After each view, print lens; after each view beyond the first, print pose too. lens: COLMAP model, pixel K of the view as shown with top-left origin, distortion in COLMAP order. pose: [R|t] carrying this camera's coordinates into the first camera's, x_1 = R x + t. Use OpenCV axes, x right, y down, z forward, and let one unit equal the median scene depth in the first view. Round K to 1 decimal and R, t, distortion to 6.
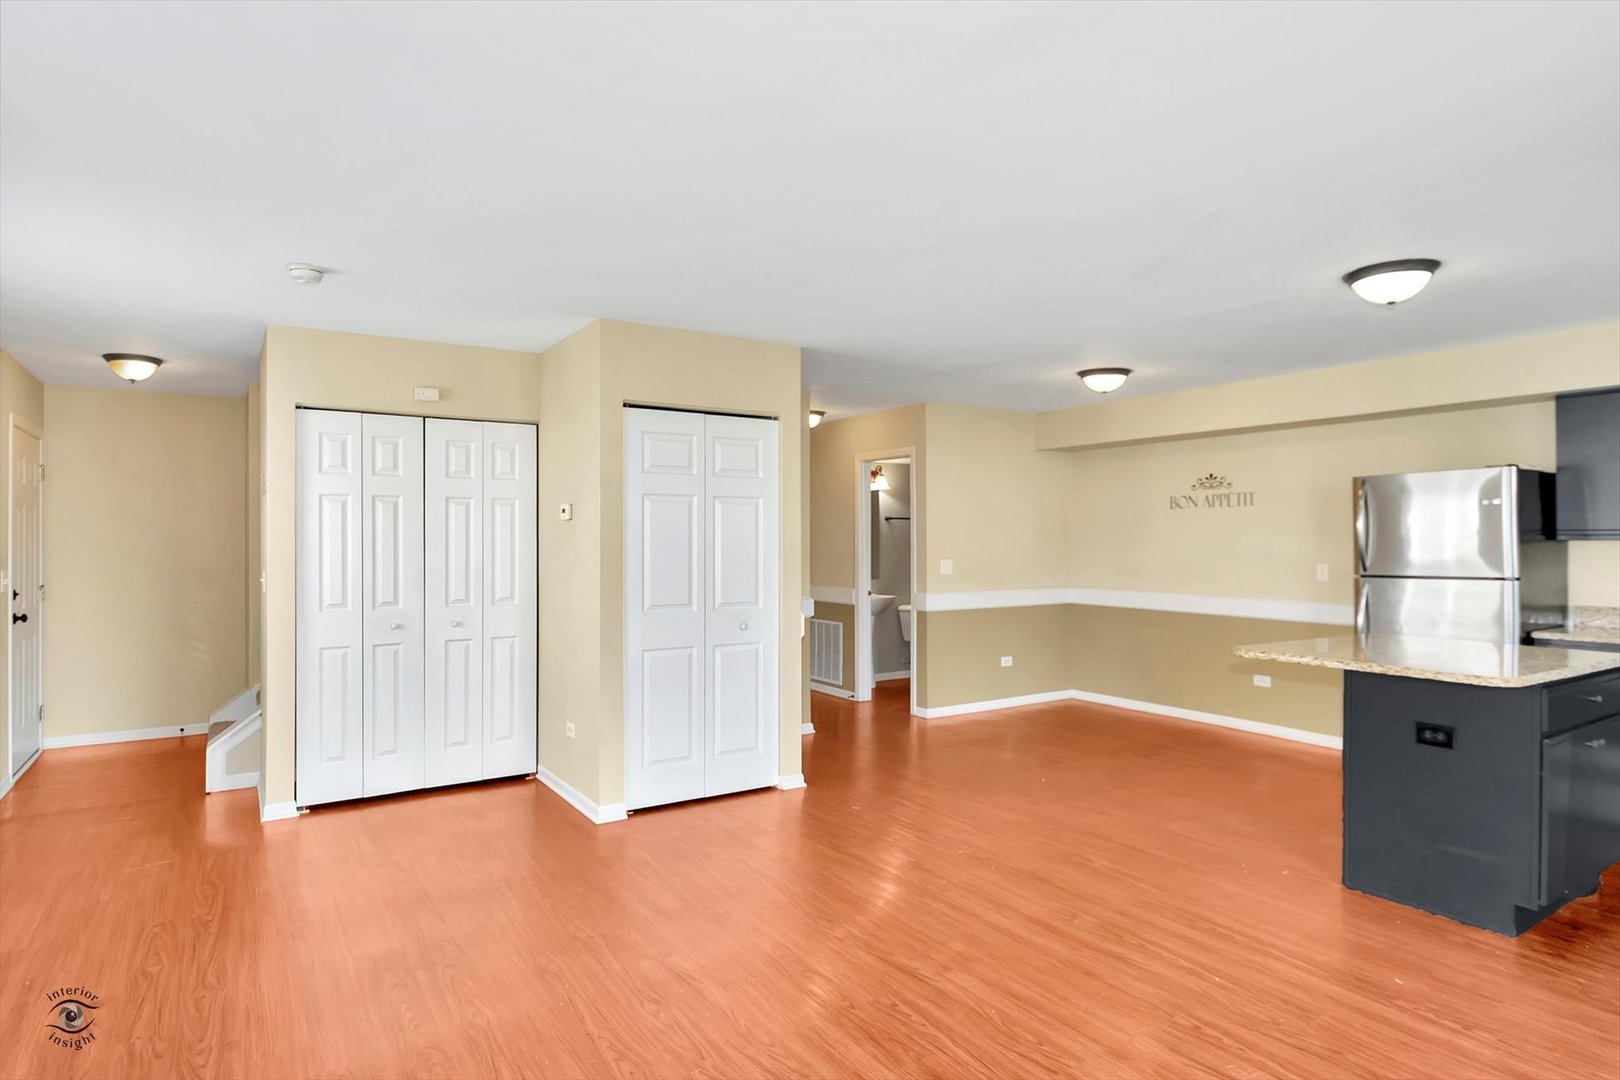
lens RADIAL K [[889.5, 0, 797.2], [0, 889.5, 540.8], [0, 0, 1]] dist [-0.002438, -0.004844]
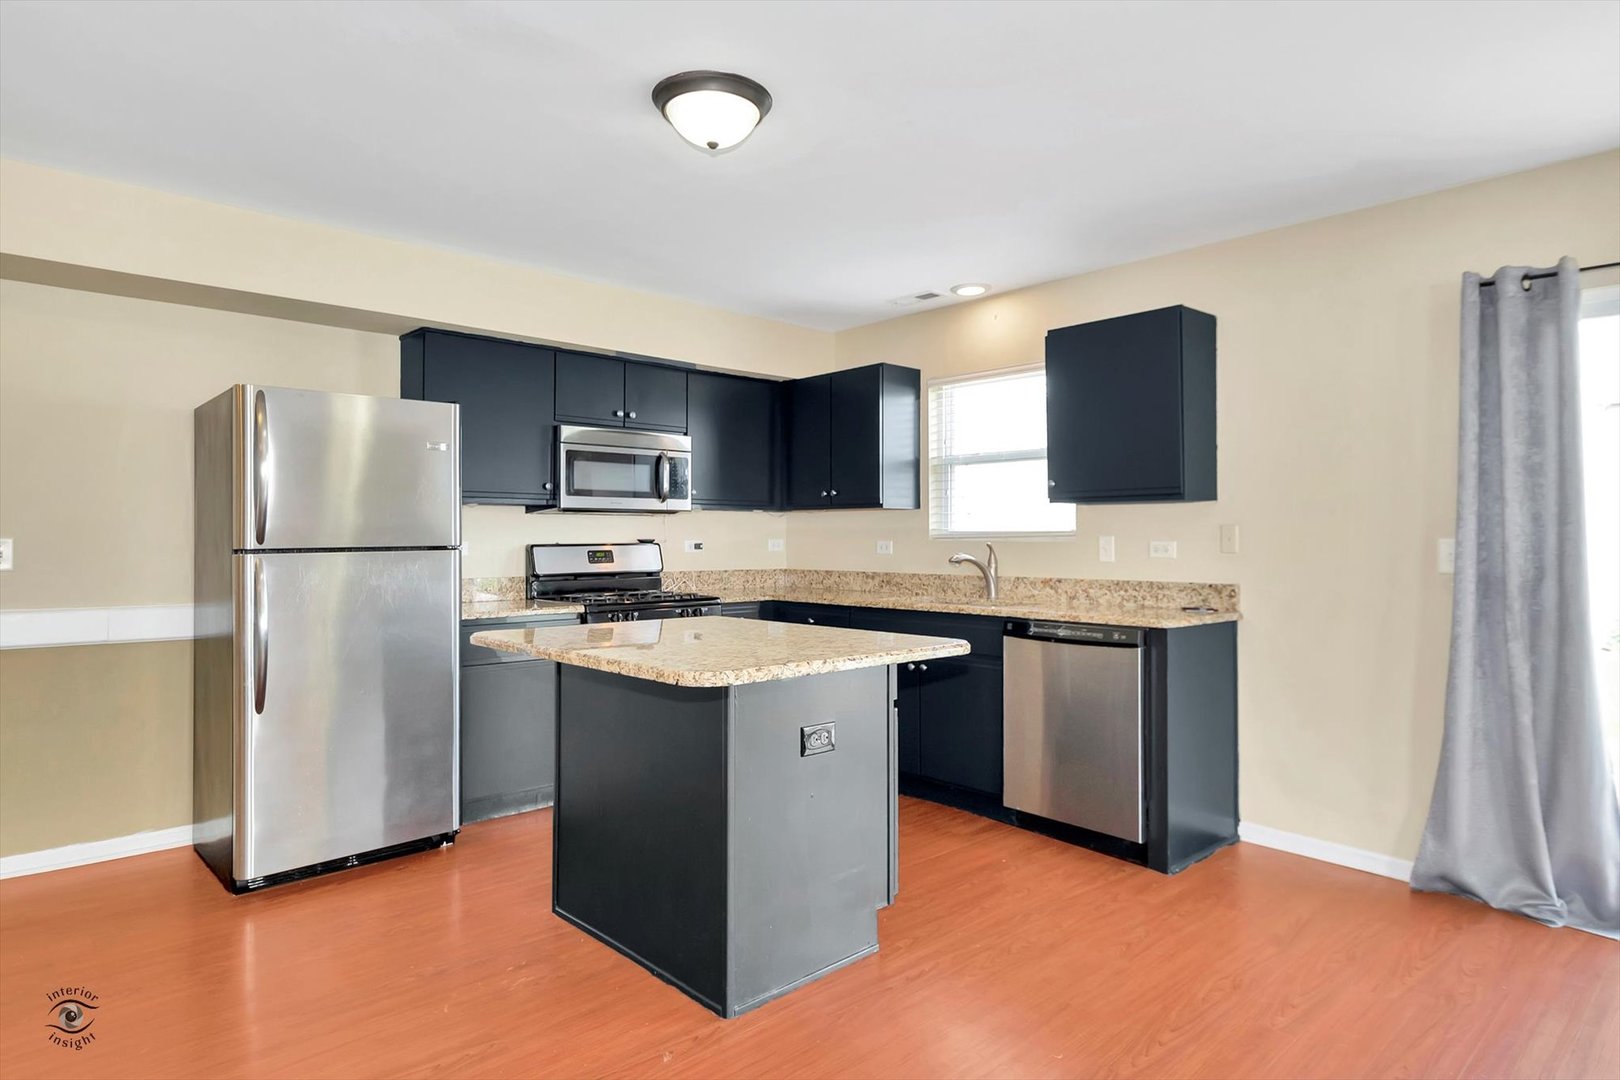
lens RADIAL K [[889.5, 0, 812.2], [0, 889.5, 515.7], [0, 0, 1]] dist [-0.002438, -0.004844]
pose [[-0.189227, 0.027623, 0.981545, -0.015660], [-0.005067, 0.999563, -0.029107, 0.024842], [-0.981920, -0.010482, -0.189004, 0.584020]]
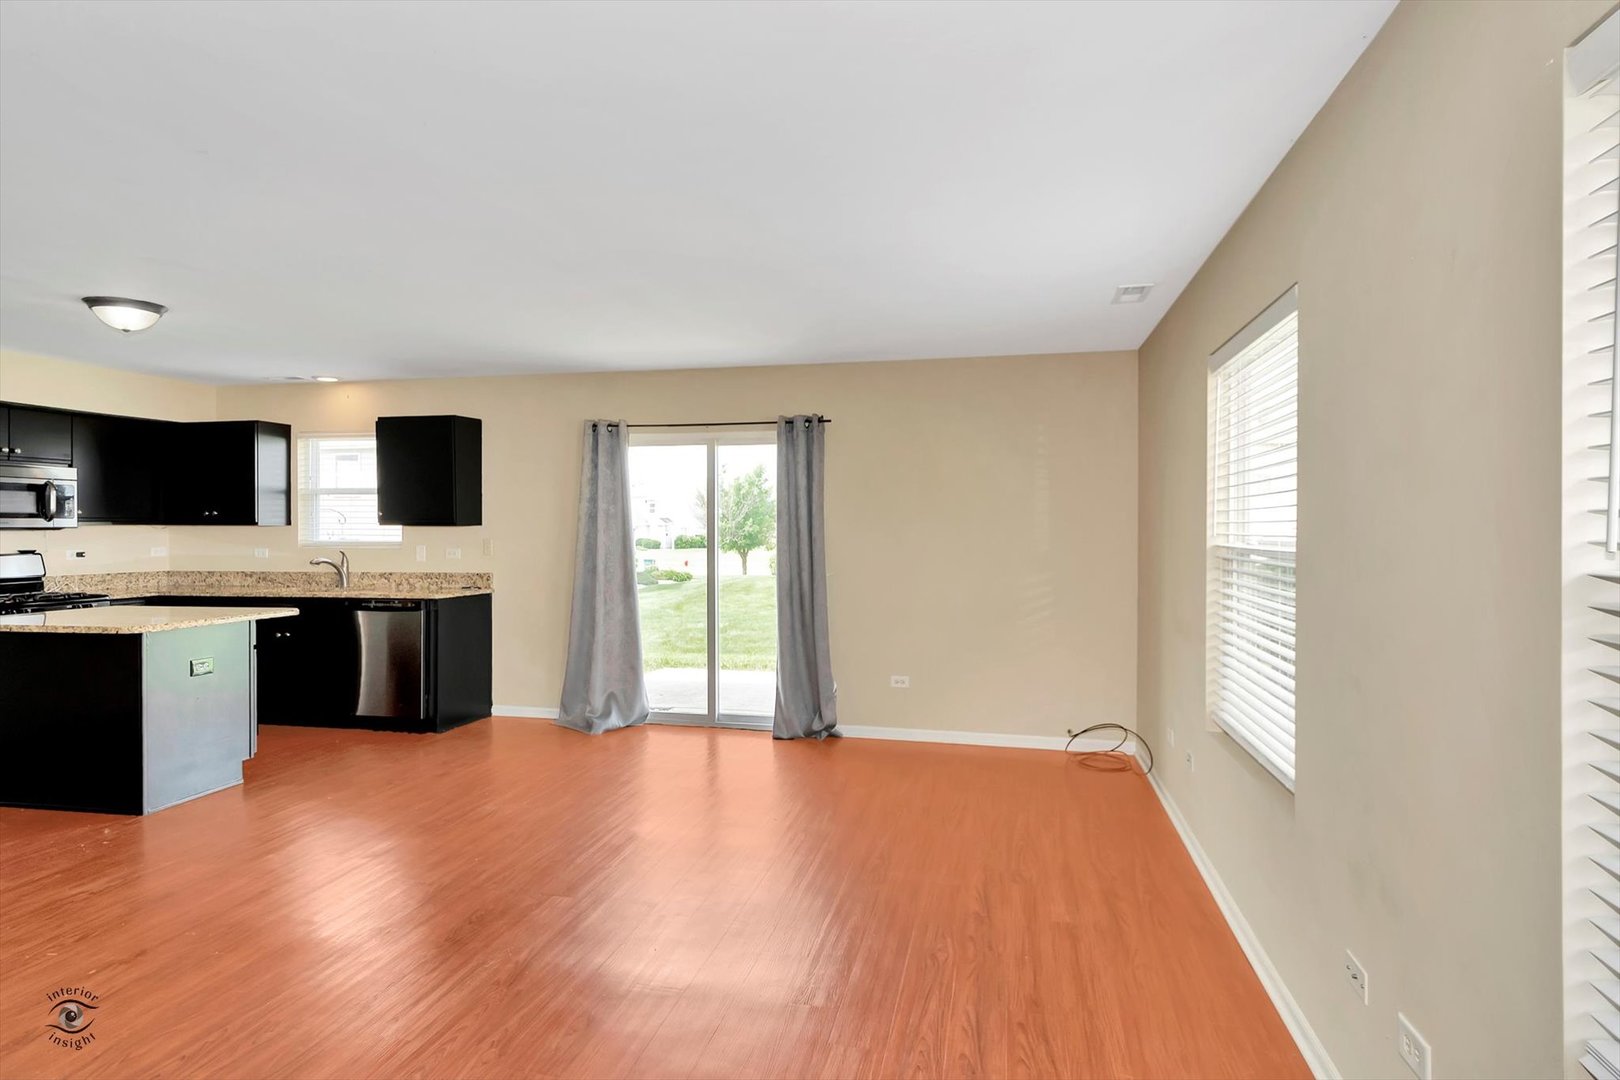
lens RADIAL K [[889.5, 0, 833.7], [0, 889.5, 530.1], [0, 0, 1]] dist [-0.002438, -0.004844]
pose [[-0.729572, 0.000649, 0.683903, -0.483523], [-0.000157, 0.999999, -0.001116, 0.003123], [-0.683904, -0.000922, -0.729572, 0.678727]]
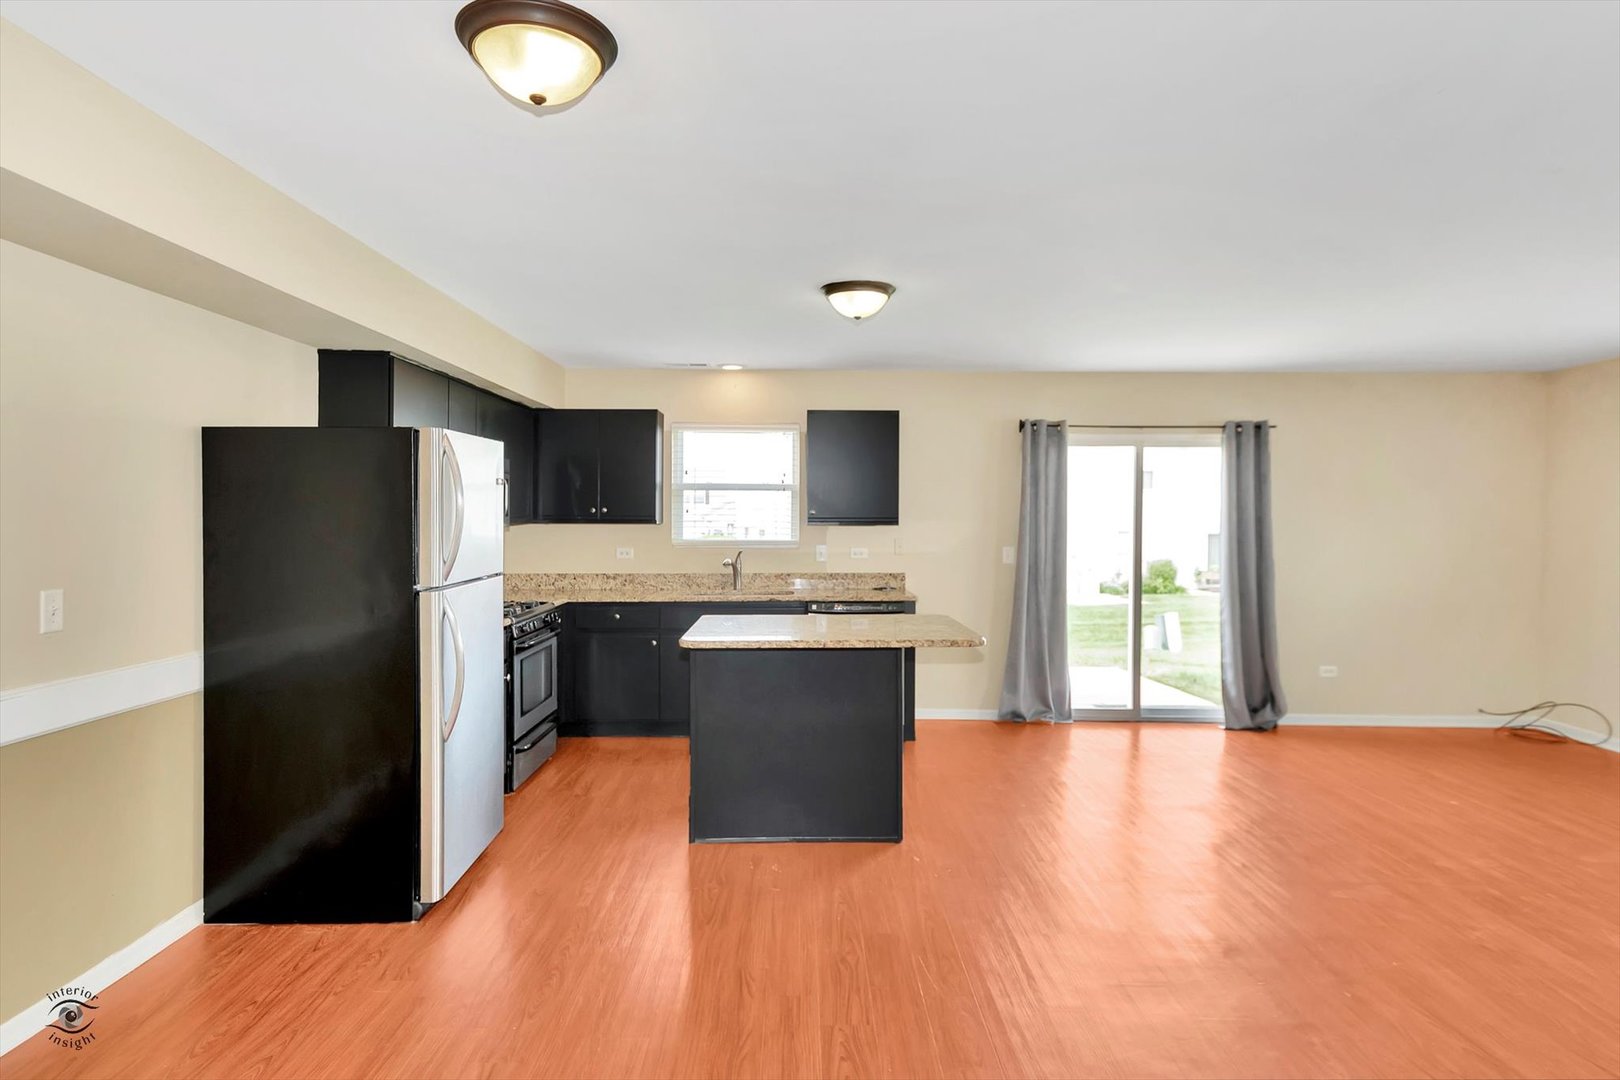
lens RADIAL K [[855.6, 0, 821.9], [0, 855.6, 531.0], [0, 0, 1]] dist [0.000961, -0.001461]
pose [[-0.852404, -0.005761, 0.522852, 0.079829], [-0.002260, 0.999971, 0.007334, -0.002457], [-0.522879, 0.005070, -0.852392, 1.066734]]
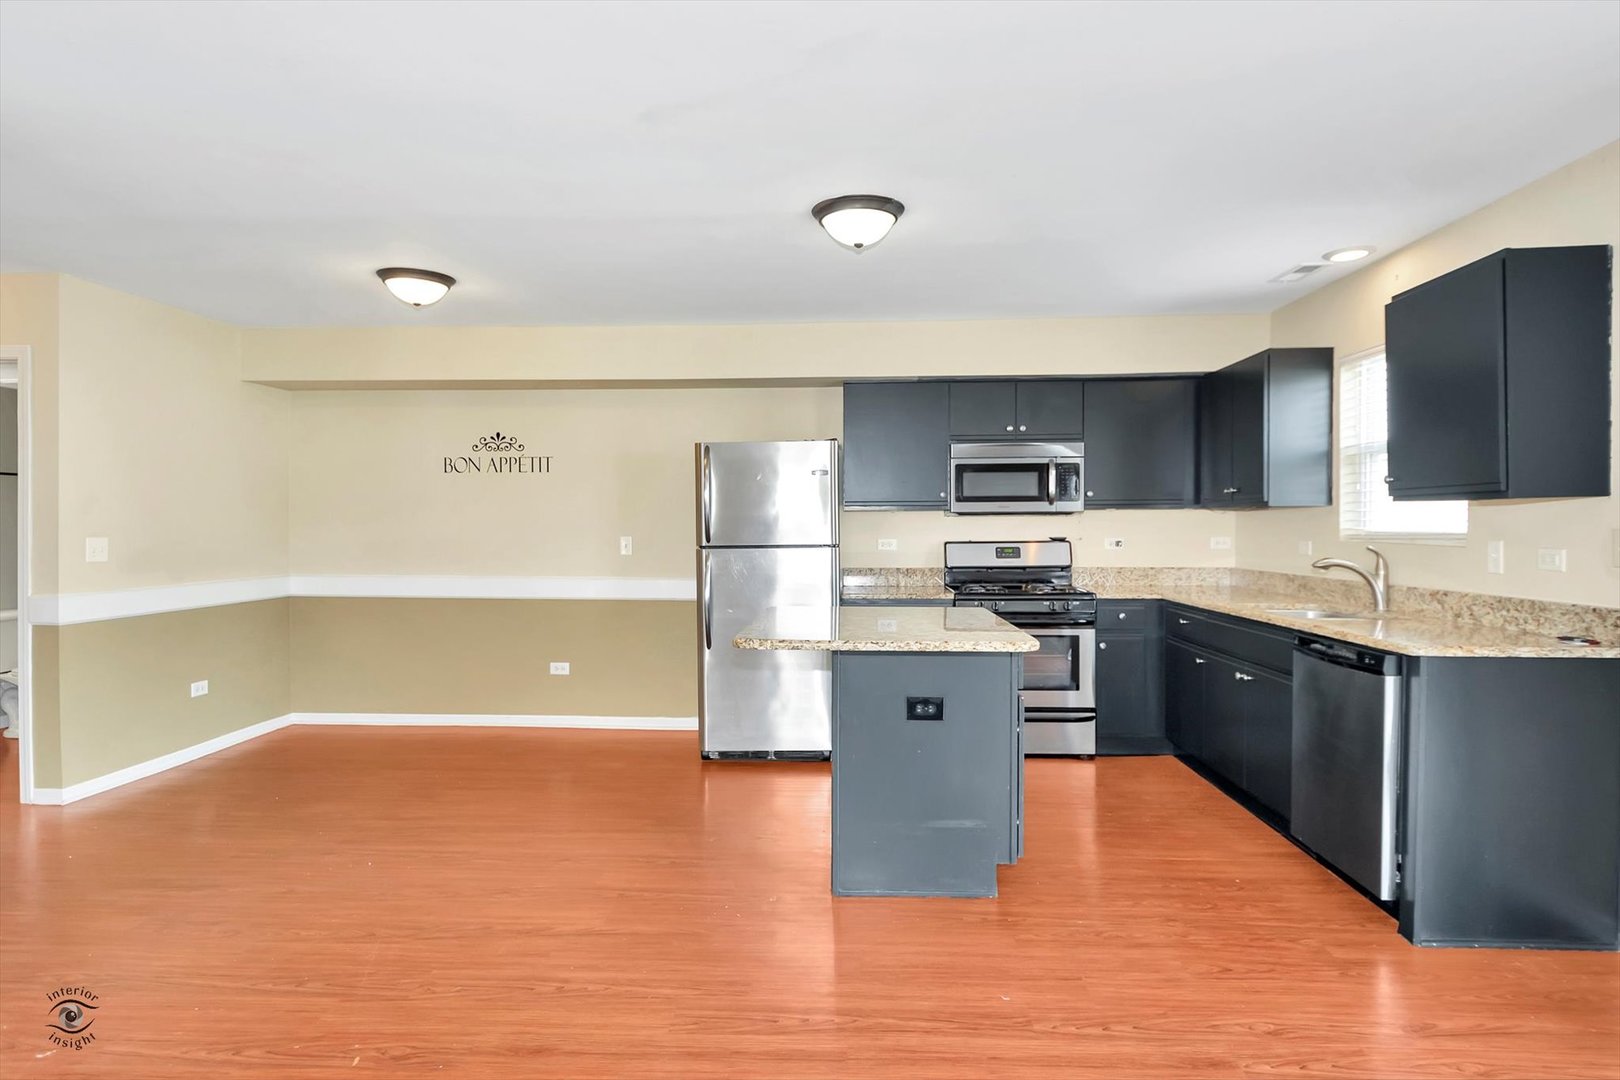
lens RADIAL K [[889.5, 0, 816.0], [0, 889.5, 533.4], [0, 0, 1]] dist [-0.002438, -0.004844]
pose [[0.564976, -0.007154, 0.825077, -0.065852], [-0.002922, 0.999939, 0.010672, 0.011194], [-0.825102, -0.008440, 0.564920, 0.284522]]
